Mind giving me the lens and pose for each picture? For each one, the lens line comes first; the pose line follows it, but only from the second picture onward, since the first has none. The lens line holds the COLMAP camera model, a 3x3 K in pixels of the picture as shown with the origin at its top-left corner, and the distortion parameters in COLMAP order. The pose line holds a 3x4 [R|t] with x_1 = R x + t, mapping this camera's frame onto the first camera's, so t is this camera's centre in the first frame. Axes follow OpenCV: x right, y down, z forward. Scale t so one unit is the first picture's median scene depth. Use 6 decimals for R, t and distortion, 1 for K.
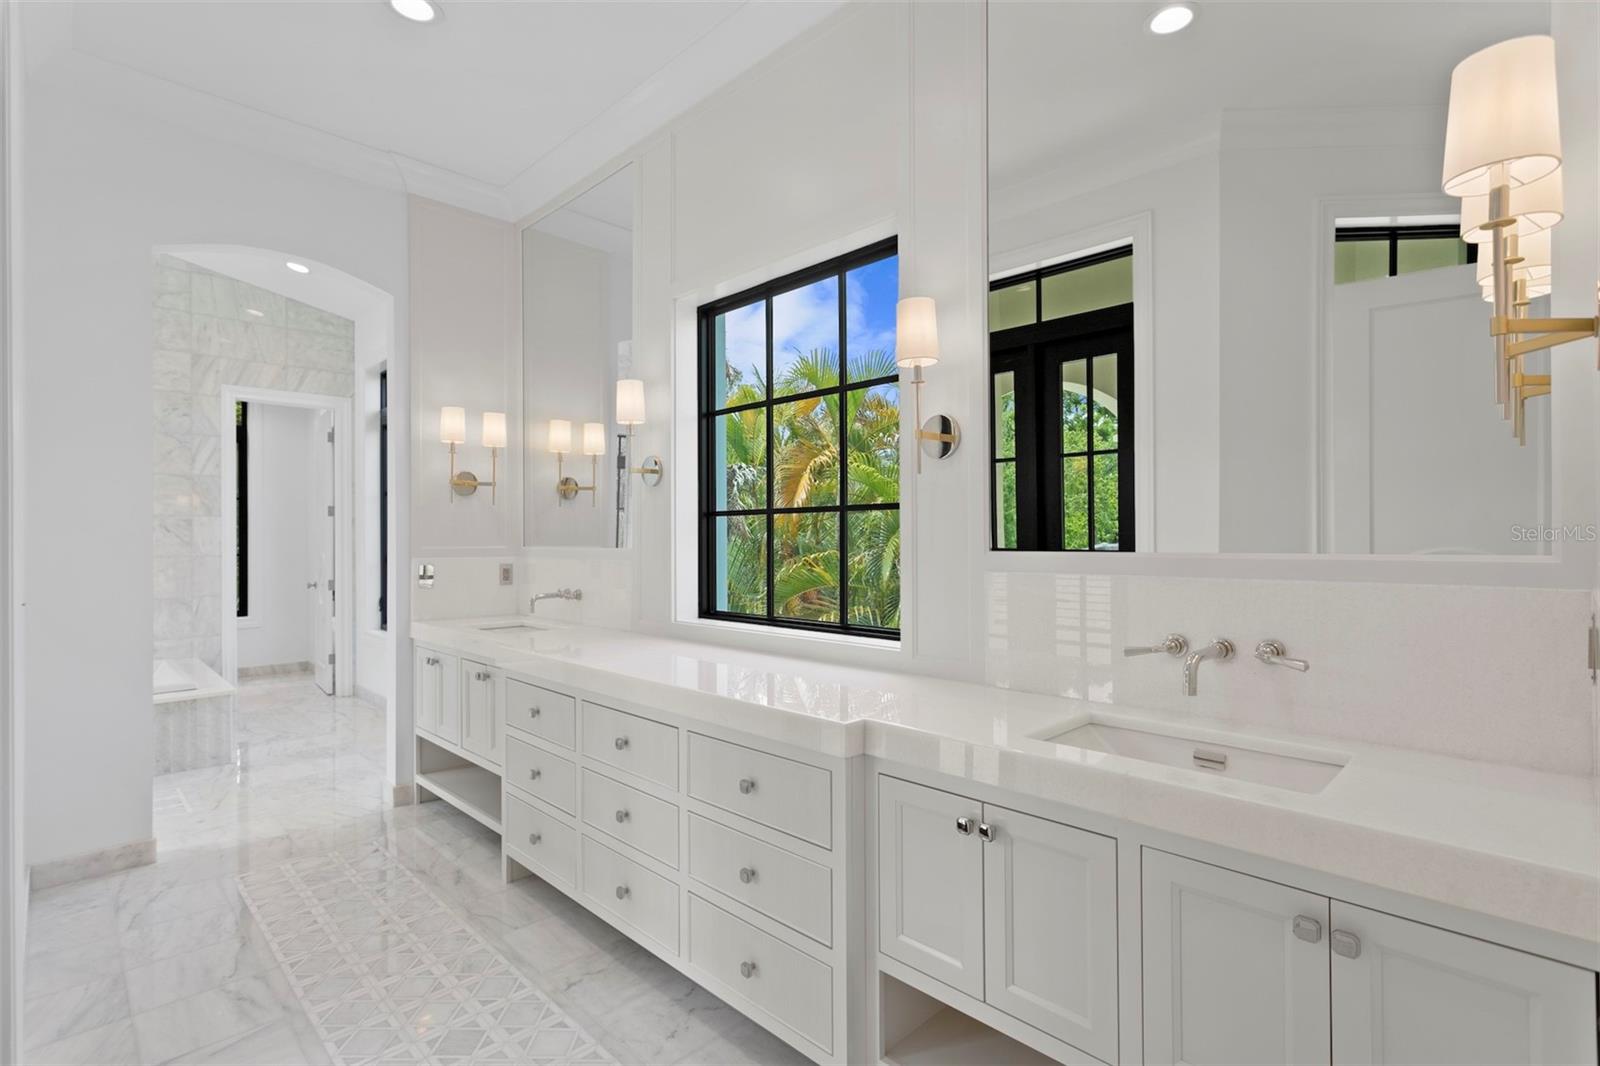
lens RADIAL K [[757.5, 0, 783.0], [0, 757.5, 536.7], [0, 0, 1]] dist [0.004652, 0.001340]
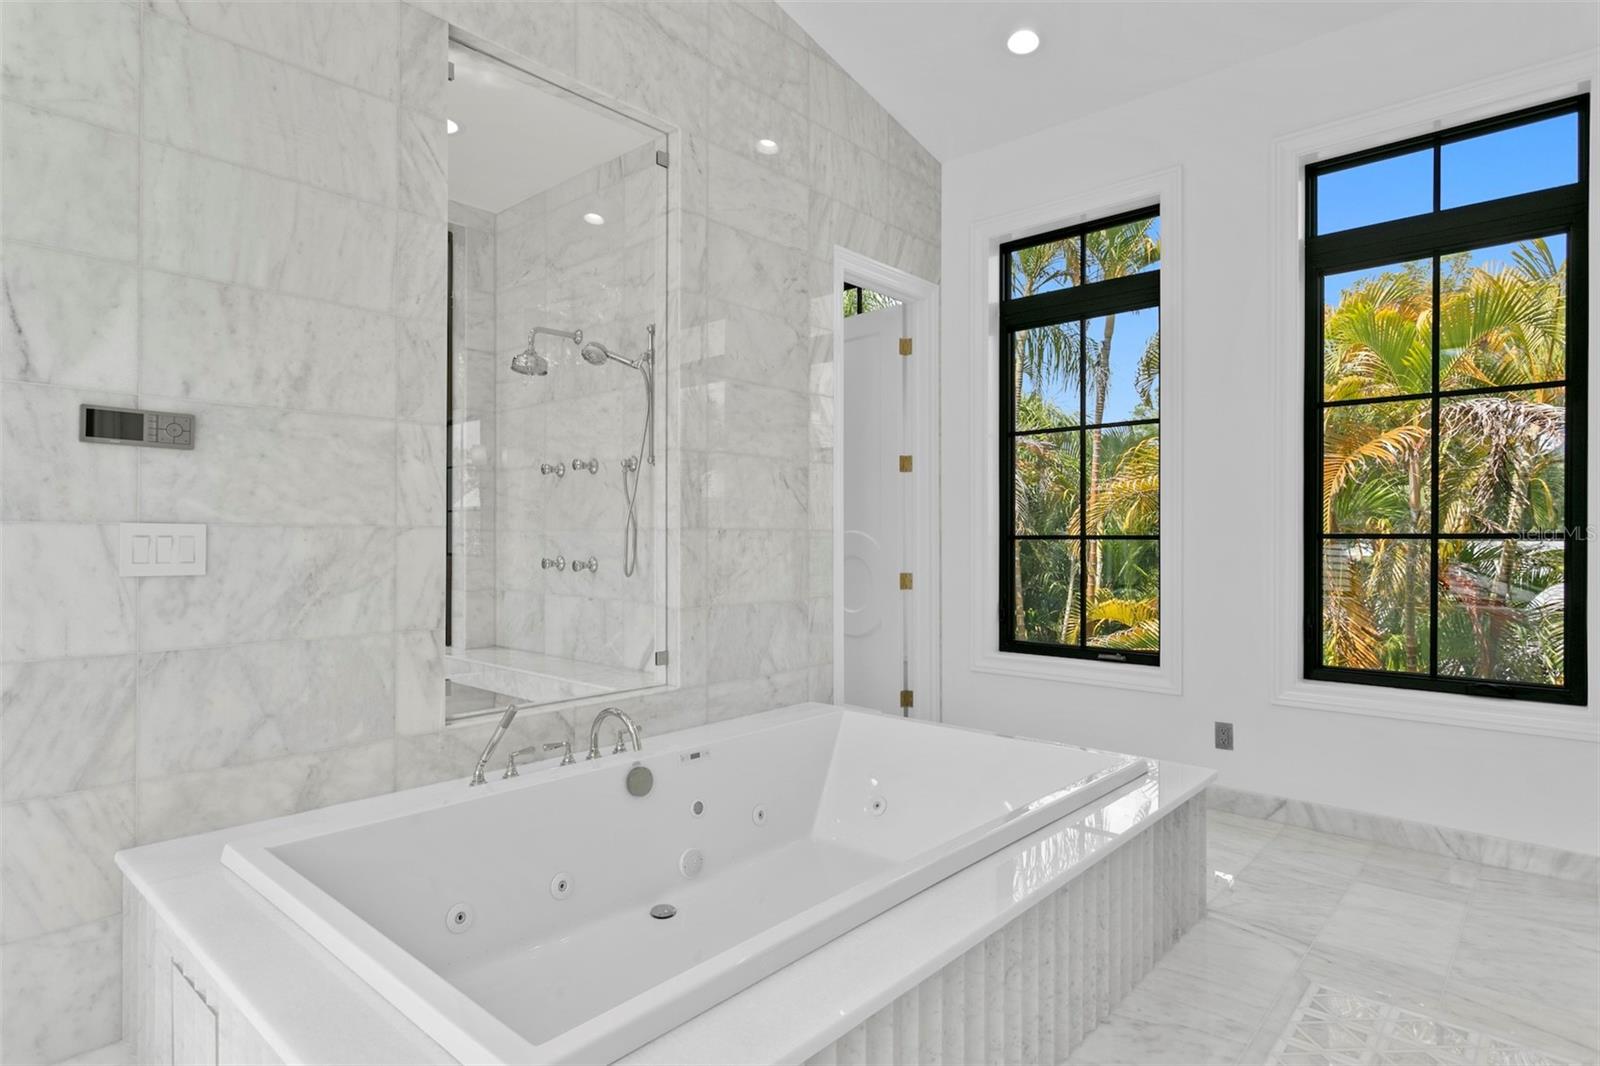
lens RADIAL K [[853.0, 0, 791.4], [0, 853.0, 527.4], [0, 0, 1]] dist [-0.004410, 0.002651]
pose [[0.998780, 0.014723, 0.047140, -0.822270], [-0.014922, 0.999881, 0.003874, 0.021320], [-0.047078, -0.004573, 0.998881, 0.336659]]
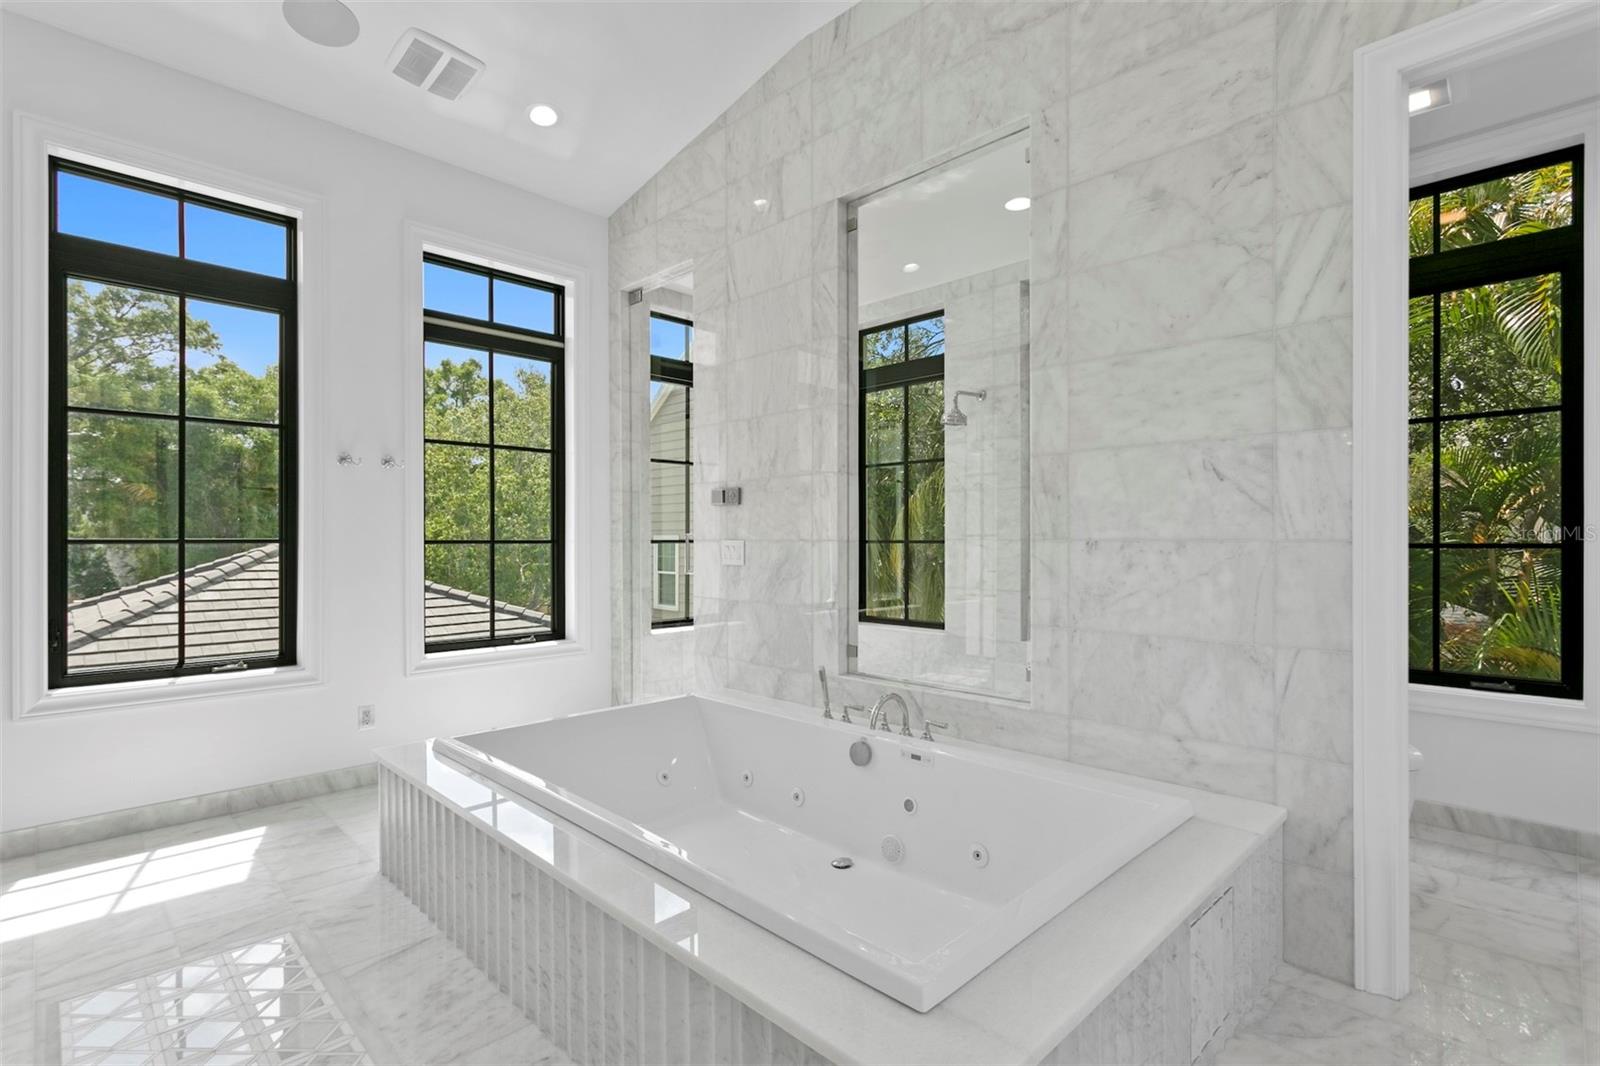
lens RADIAL K [[757.5, 0, 785.3], [0, 757.5, 541.7], [0, 0, 1]] dist [0.004652, 0.001340]
pose [[-0.006253, 0.011051, -0.999919, -0.393394], [0.012154, 0.999866, 0.010974, 0.019370], [0.999907, -0.012084, -0.006386, 0.755959]]
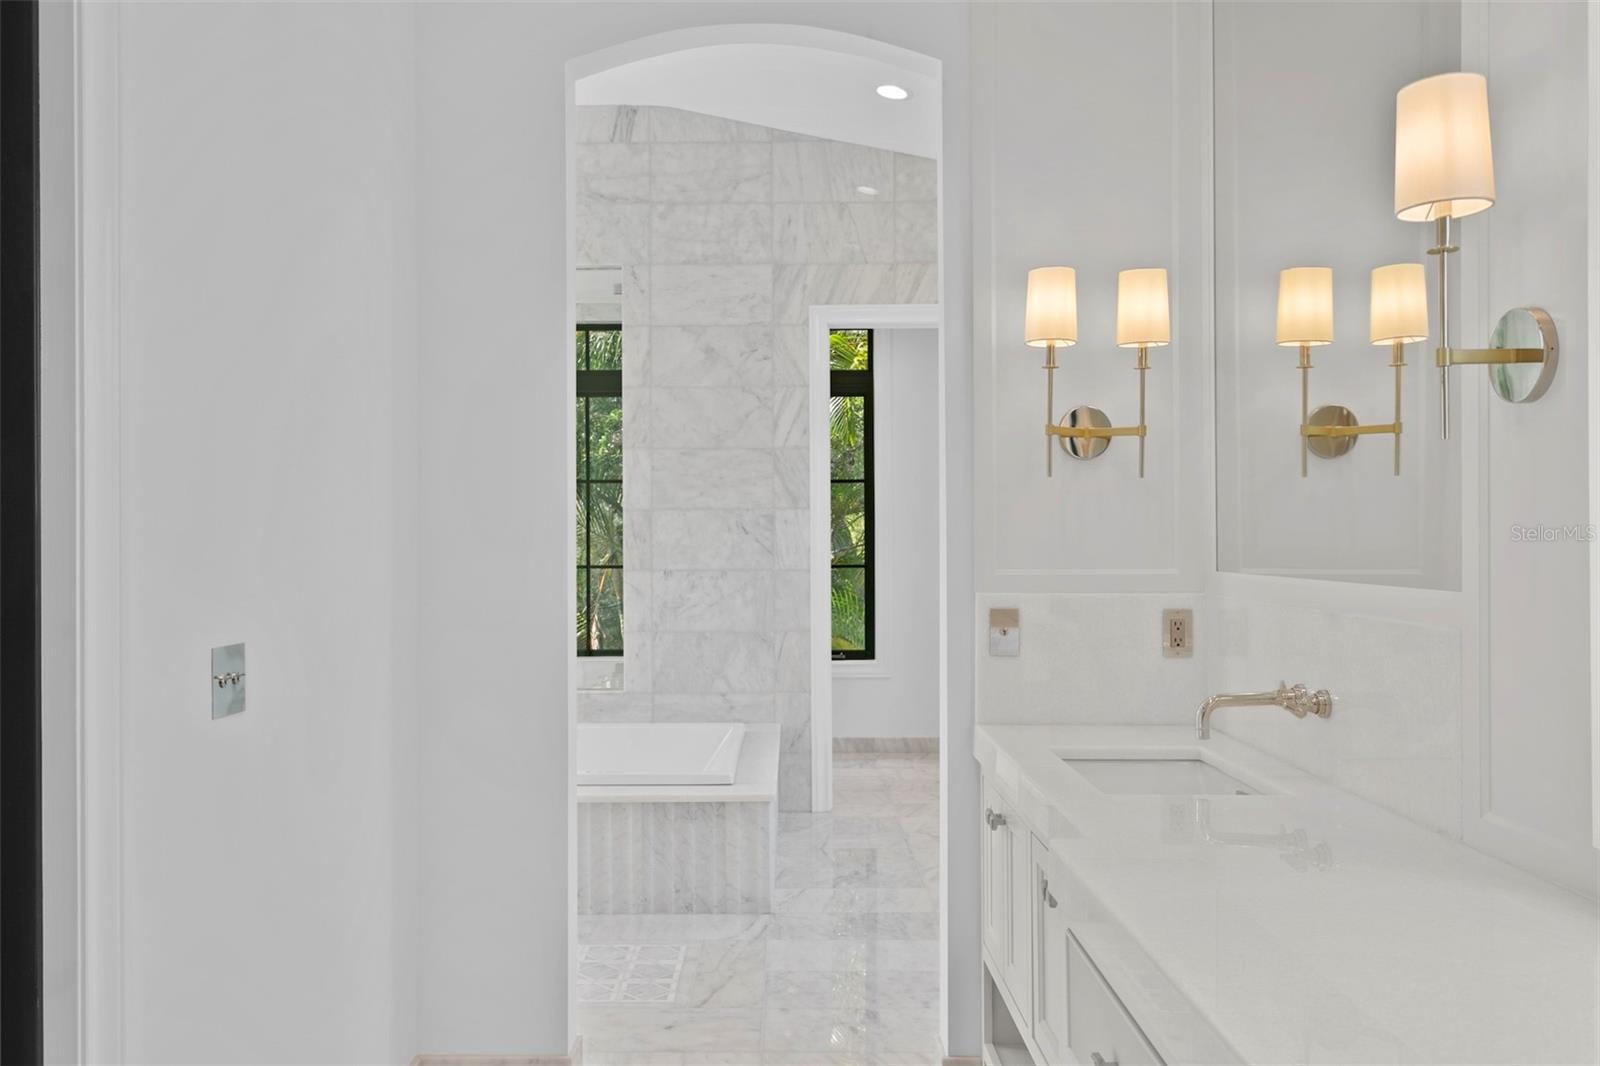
lens RADIAL K [[1201.6, 0, 803.6], [0, 1201.6, 534.0], [0, 0, 1]] dist [0.013183, 0.003774]
pose [[0.708780, -0.001016, -0.705429, -0.018637], [0.004845, 0.999982, 0.003428, -0.009162], [0.705413, -0.005847, 0.708773, 0.274360]]
